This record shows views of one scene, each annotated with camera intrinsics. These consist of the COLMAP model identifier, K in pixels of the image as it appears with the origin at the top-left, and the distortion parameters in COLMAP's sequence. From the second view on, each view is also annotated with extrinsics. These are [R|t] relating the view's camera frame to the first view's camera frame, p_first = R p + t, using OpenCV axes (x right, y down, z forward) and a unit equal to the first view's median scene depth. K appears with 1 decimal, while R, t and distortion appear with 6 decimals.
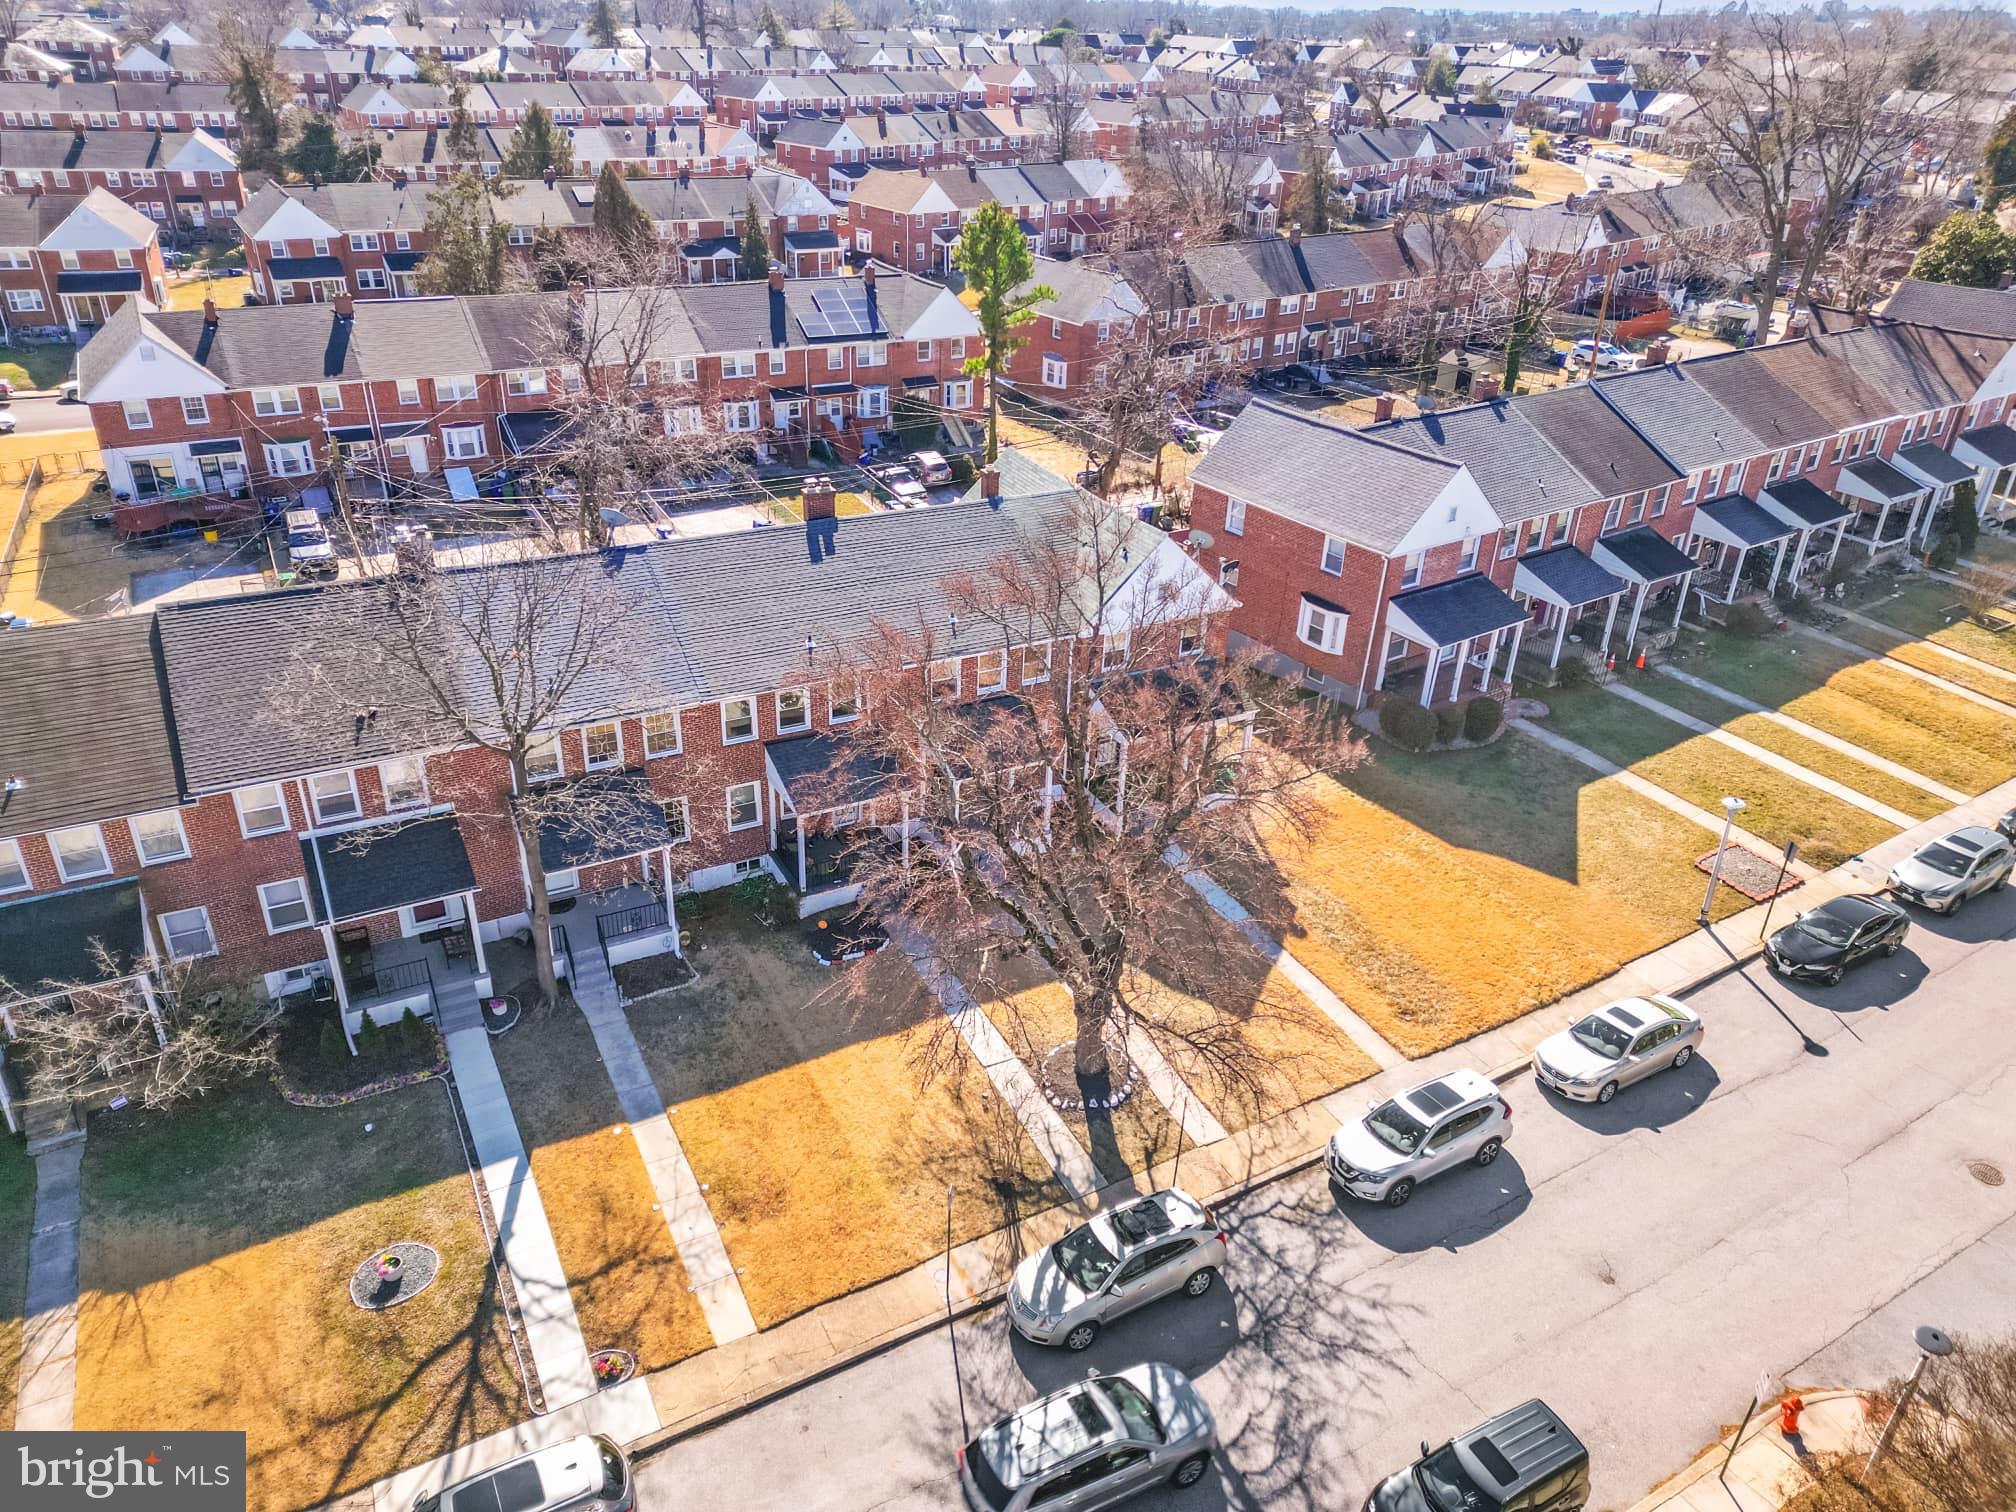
lens RADIAL K [[1397.1, 0, 1013.0], [0, 1397.1, 758.2], [0, 0, 1]] dist [0.072885, -0.074557]
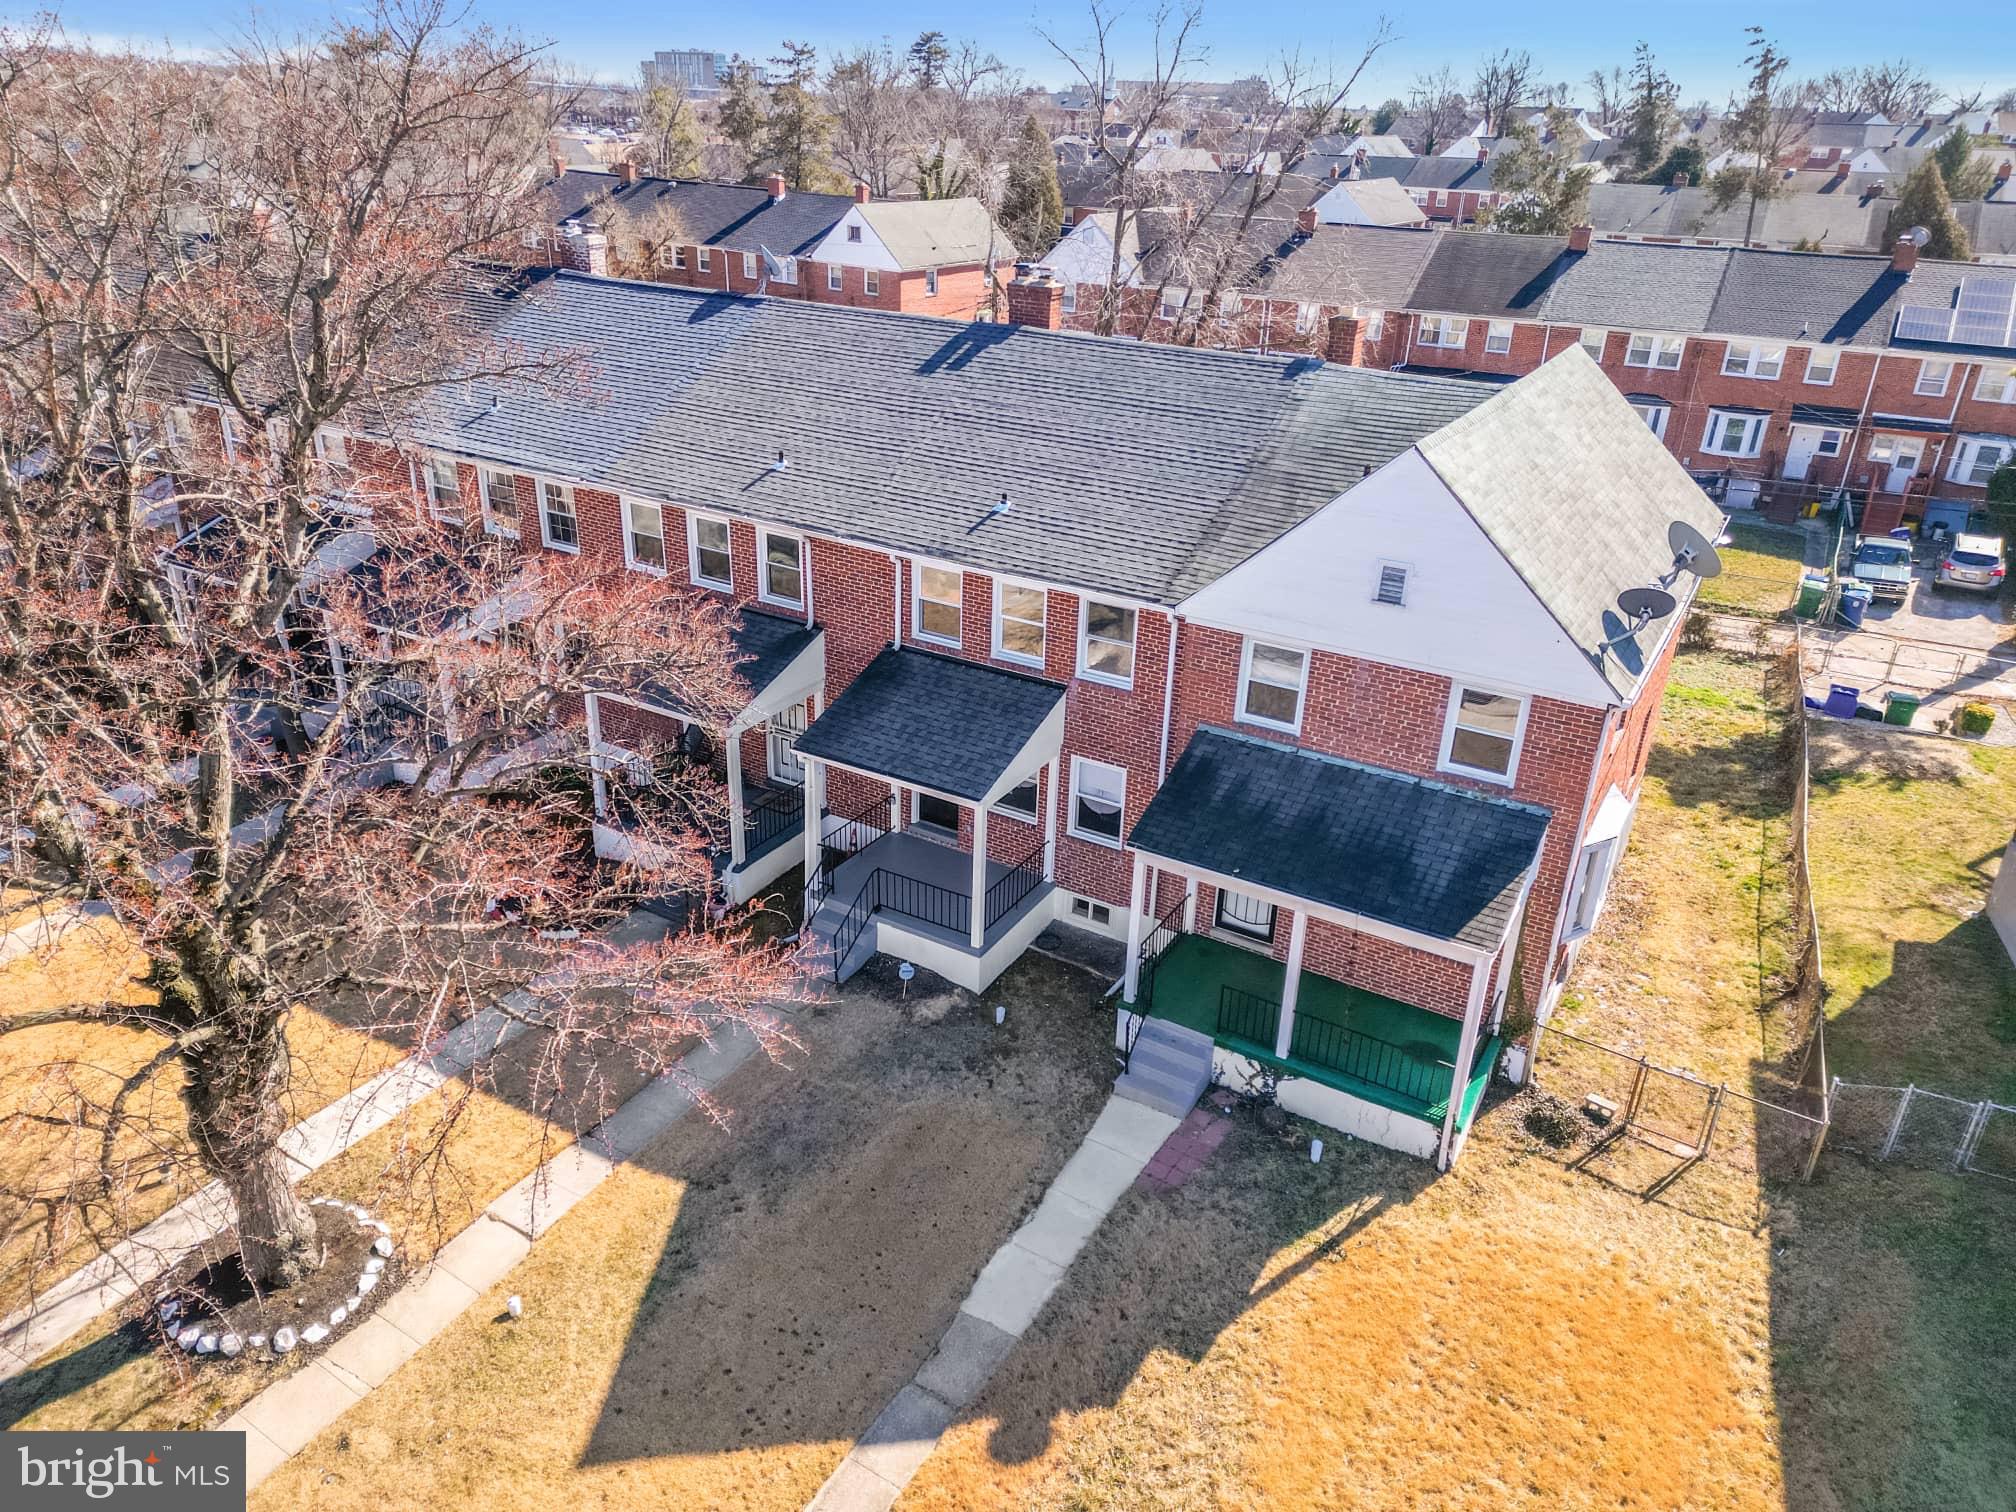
lens RADIAL K [[1397.1, 0, 1013.0], [0, 1397.1, 758.2], [0, 0, 1]] dist [0.072885, -0.074557]
pose [[0.518424, 0.344012, -0.782875, 0.367372], [-0.415145, 0.901634, 0.121286, -0.070304], [0.747591, 0.262129, 0.610243, 0.617997]]
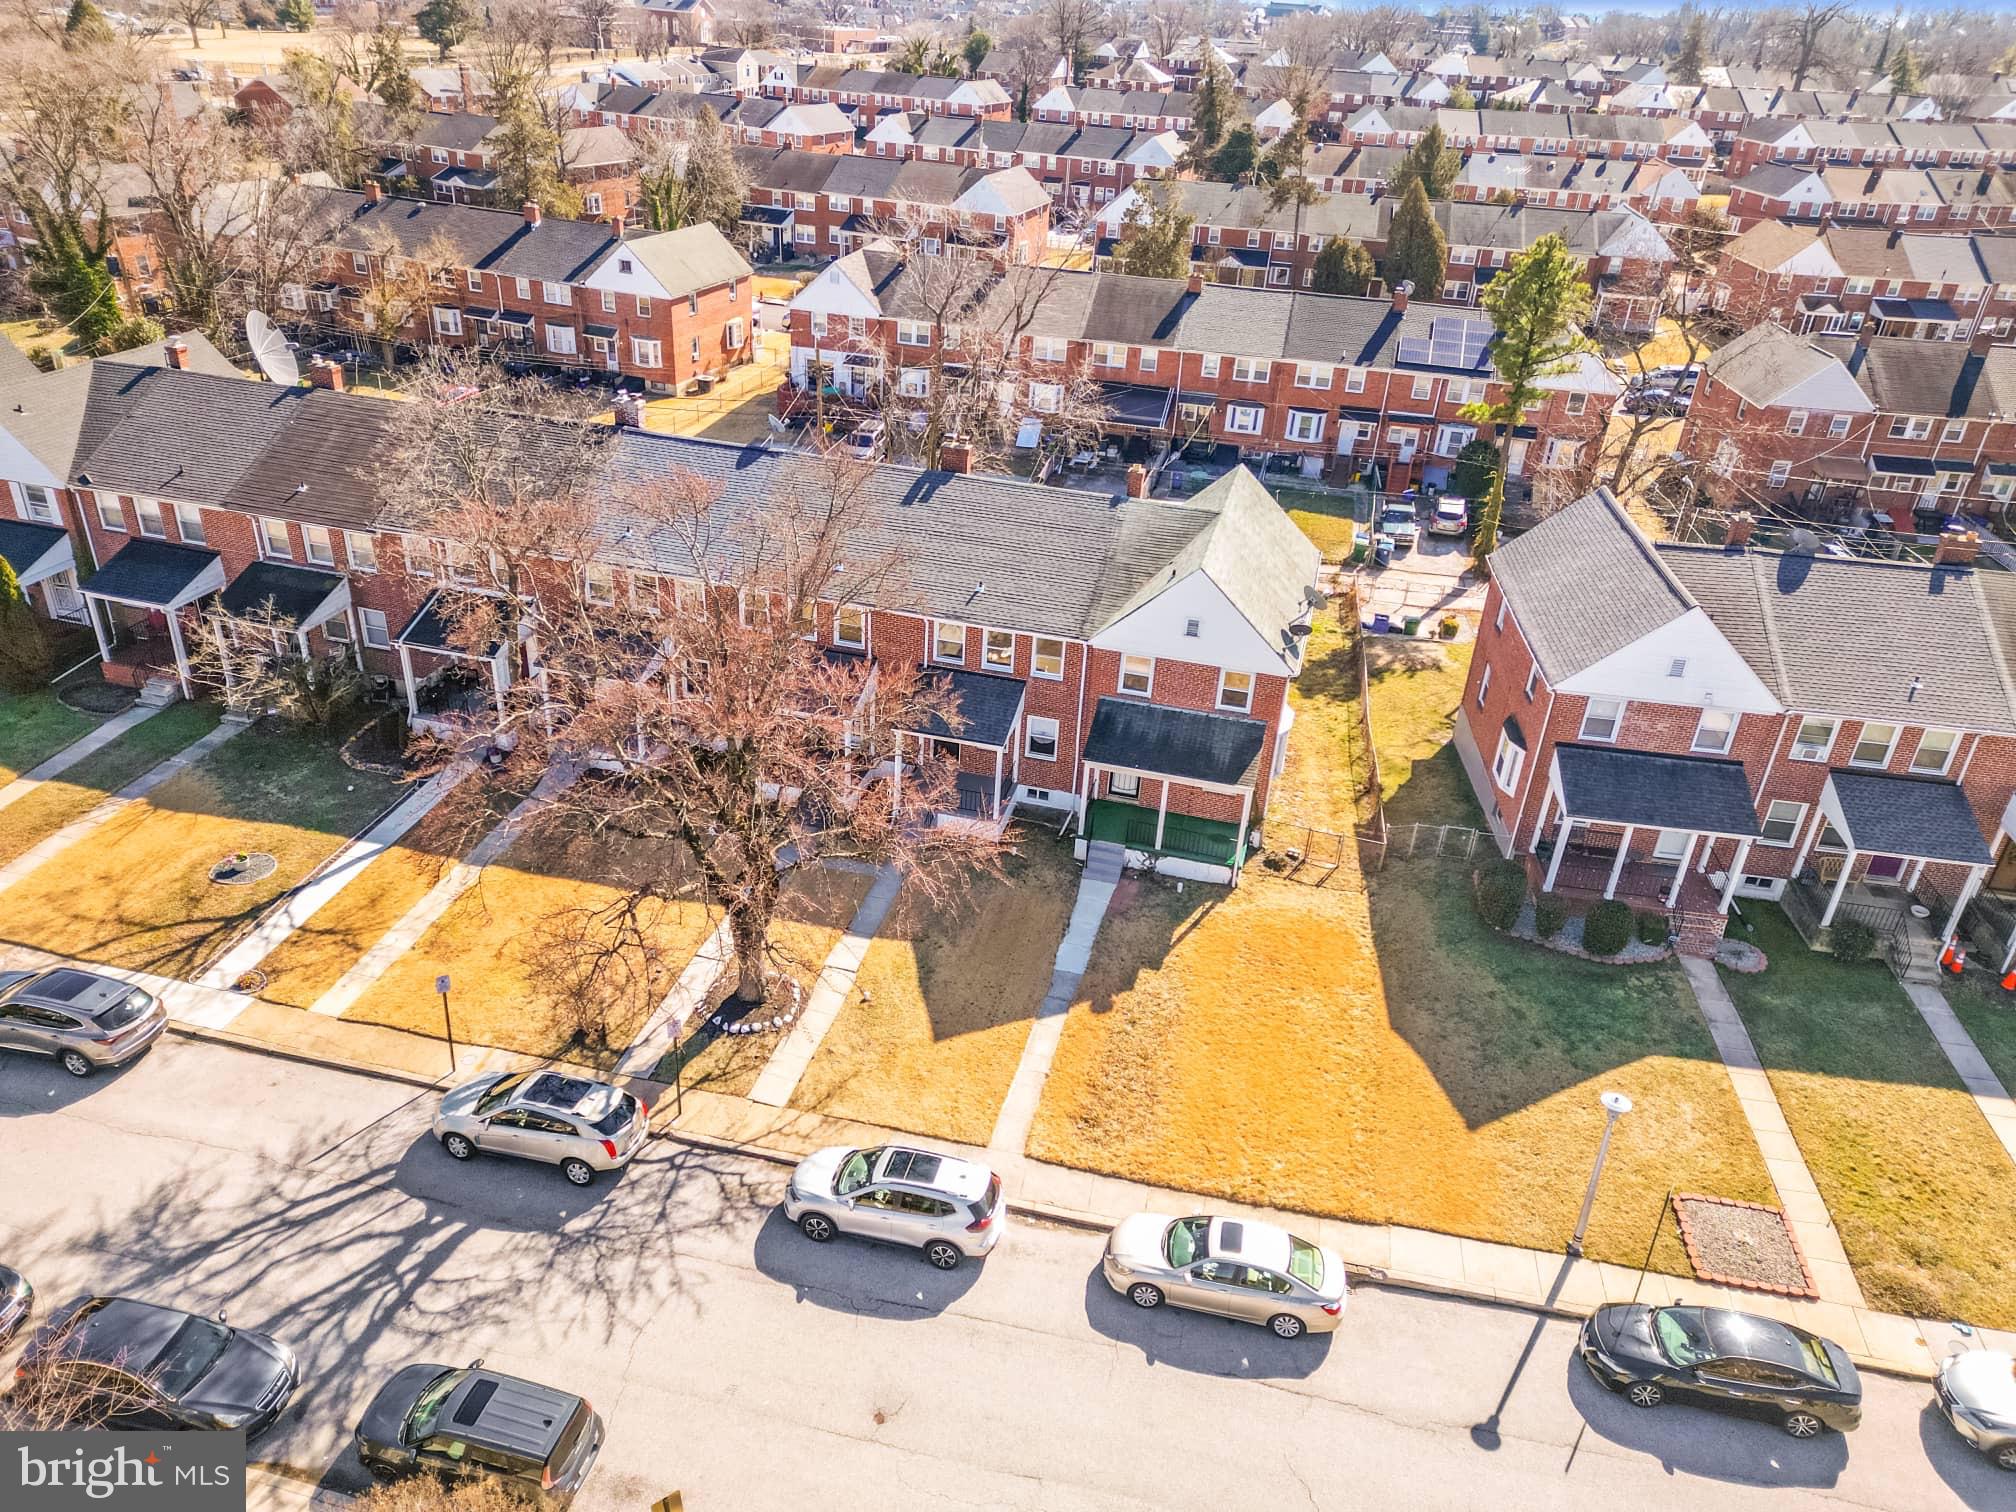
lens RADIAL K [[1397.1, 0, 1013.0], [0, 1397.1, 758.2], [0, 0, 1]] dist [0.072885, -0.074557]
pose [[0.735692, 0.332784, -0.589926, 0.547305], [-0.346010, 0.933405, 0.095037, -0.079148], [0.582267, 0.134202, 0.801845, 0.186983]]
